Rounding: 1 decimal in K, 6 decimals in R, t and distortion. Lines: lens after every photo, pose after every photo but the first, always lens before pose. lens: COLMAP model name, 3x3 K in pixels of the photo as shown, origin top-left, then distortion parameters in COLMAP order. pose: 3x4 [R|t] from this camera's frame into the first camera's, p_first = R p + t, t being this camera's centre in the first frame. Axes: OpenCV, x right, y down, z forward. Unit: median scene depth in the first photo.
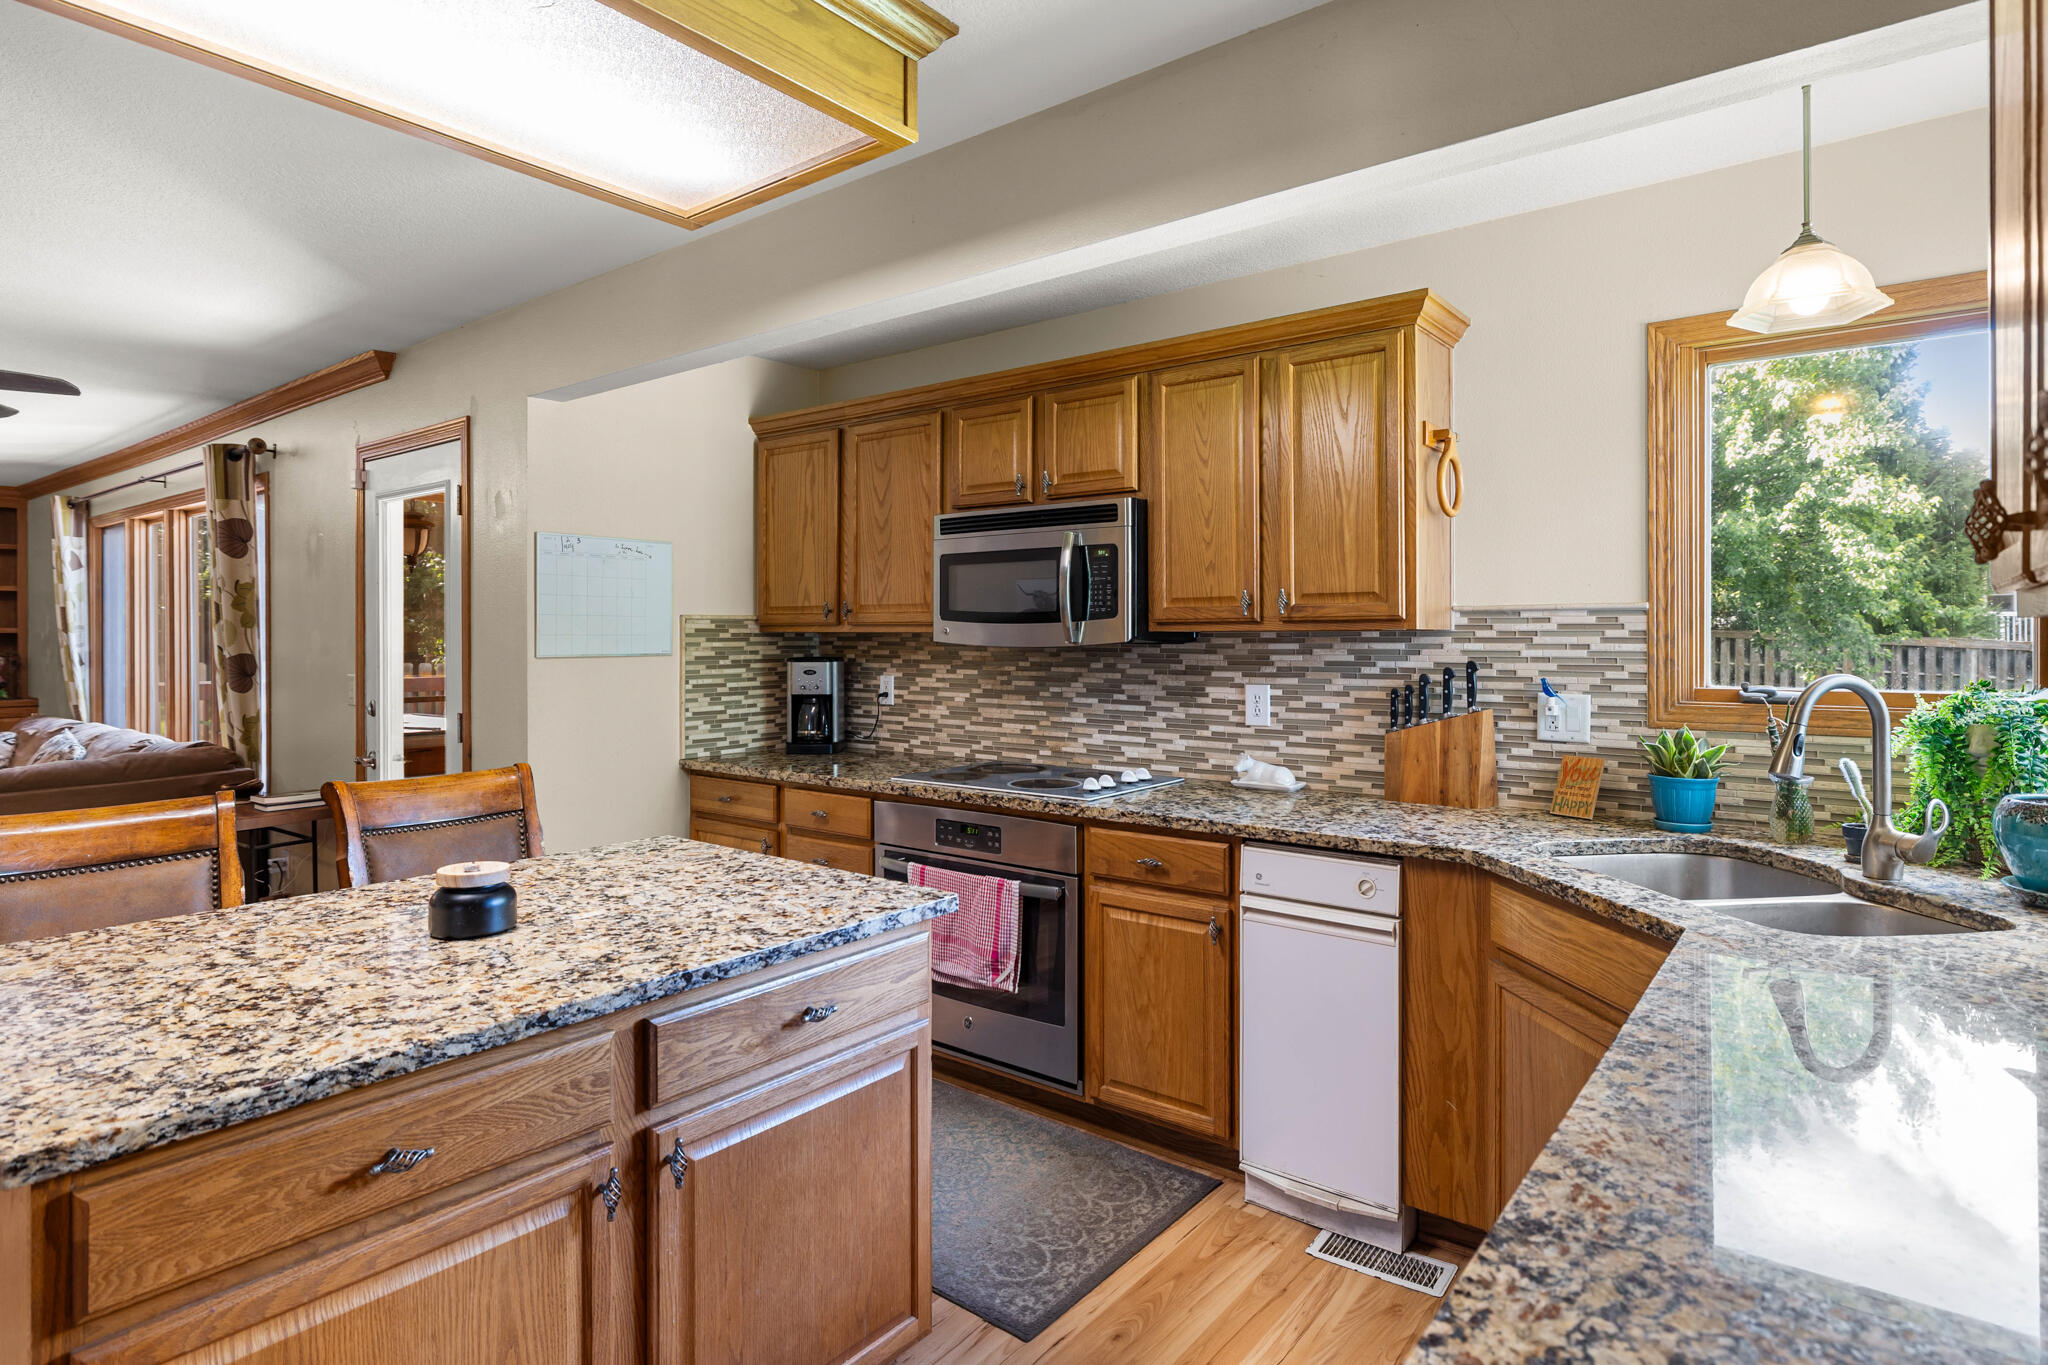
lens RADIAL K [[1080.8, 0, 1049.3], [0, 1080.8, 634.7], [0, 0, 1]] dist [-0.002786, -0.001834]
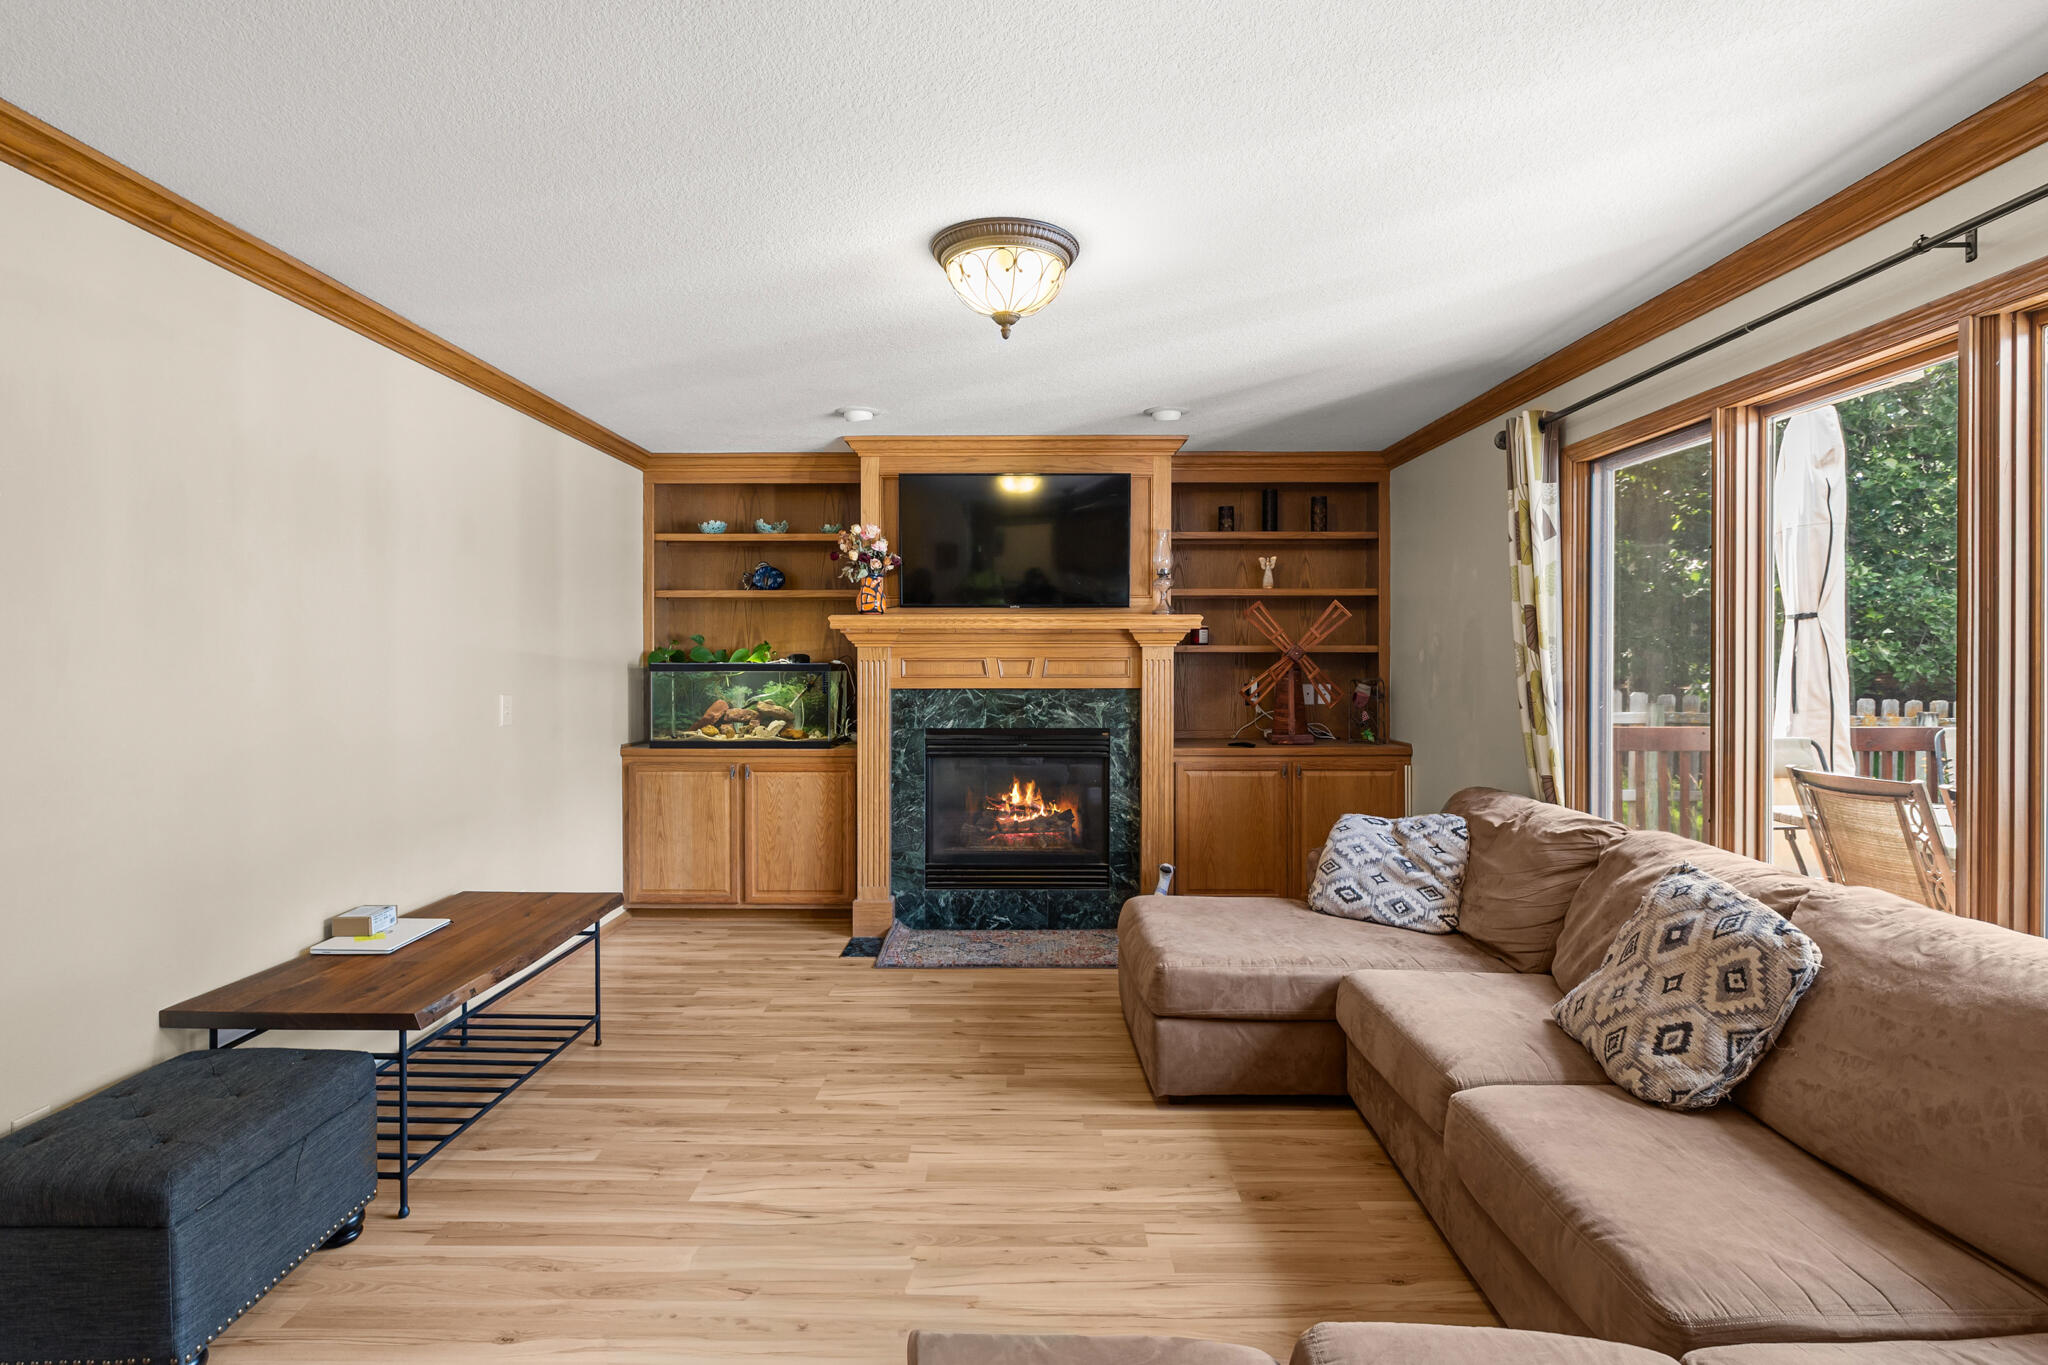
lens RADIAL K [[878.7, 0, 1021.9], [0, 878.7, 671.7], [0, 0, 1]] dist [0.005330, 0.000582]
pose [[0.608562, 0.011980, -0.793416, -0.699923], [-0.005785, 0.999926, 0.010661, 0.006627], [0.793485, -0.001898, 0.608586, 0.493023]]
